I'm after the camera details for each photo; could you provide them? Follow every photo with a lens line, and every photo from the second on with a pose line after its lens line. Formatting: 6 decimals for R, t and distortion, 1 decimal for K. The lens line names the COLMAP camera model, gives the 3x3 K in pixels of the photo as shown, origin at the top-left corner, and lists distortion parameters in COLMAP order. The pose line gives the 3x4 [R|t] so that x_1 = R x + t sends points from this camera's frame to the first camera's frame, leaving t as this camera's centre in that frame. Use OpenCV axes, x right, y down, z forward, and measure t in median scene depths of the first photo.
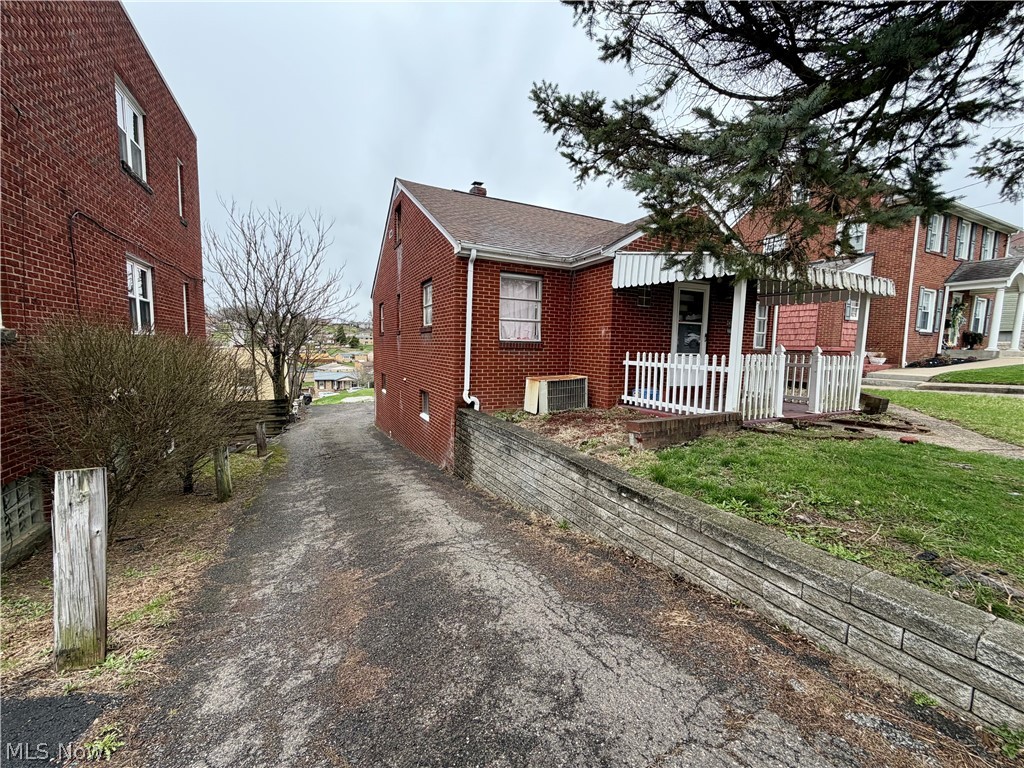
lens RADIAL K [[407.0, 0, 512.0], [0, 407.0, 384.0], [0, 0, 1]] dist [0.001549, -0.000288]
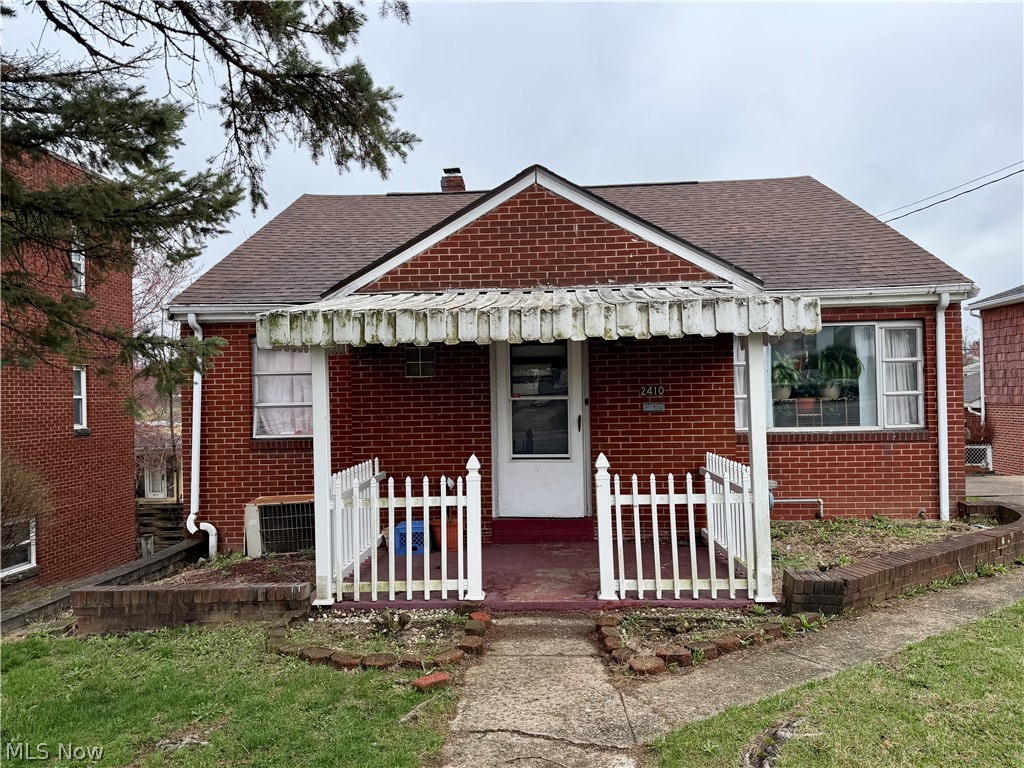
lens RADIAL K [[722.7, 0, 512.0], [0, 722.7, 384.0], [0, 0, 1]] dist [0.005189, 0.000892]
pose [[0.869125, -0.044424, -0.492593, 0.950346], [-0.011789, 0.993814, -0.110427, -0.072375], [0.494452, 0.101782, 0.863225, 0.190666]]
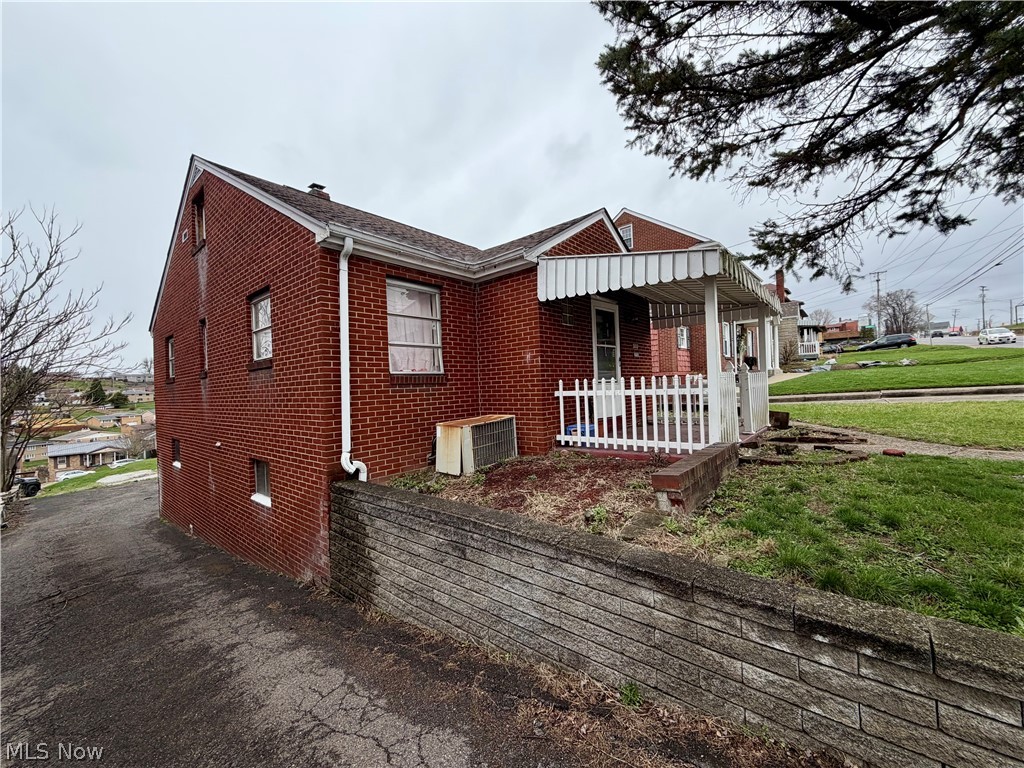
lens RADIAL K [[407.0, 0, 512.0], [0, 407.0, 384.0], [0, 0, 1]] dist [0.001549, -0.000288]
pose [[0.920064, -0.053643, 0.388077, -0.113282], [0.093037, 0.992161, -0.083431, -0.013369], [-0.380560, 0.112868, 0.917843, 0.298766]]
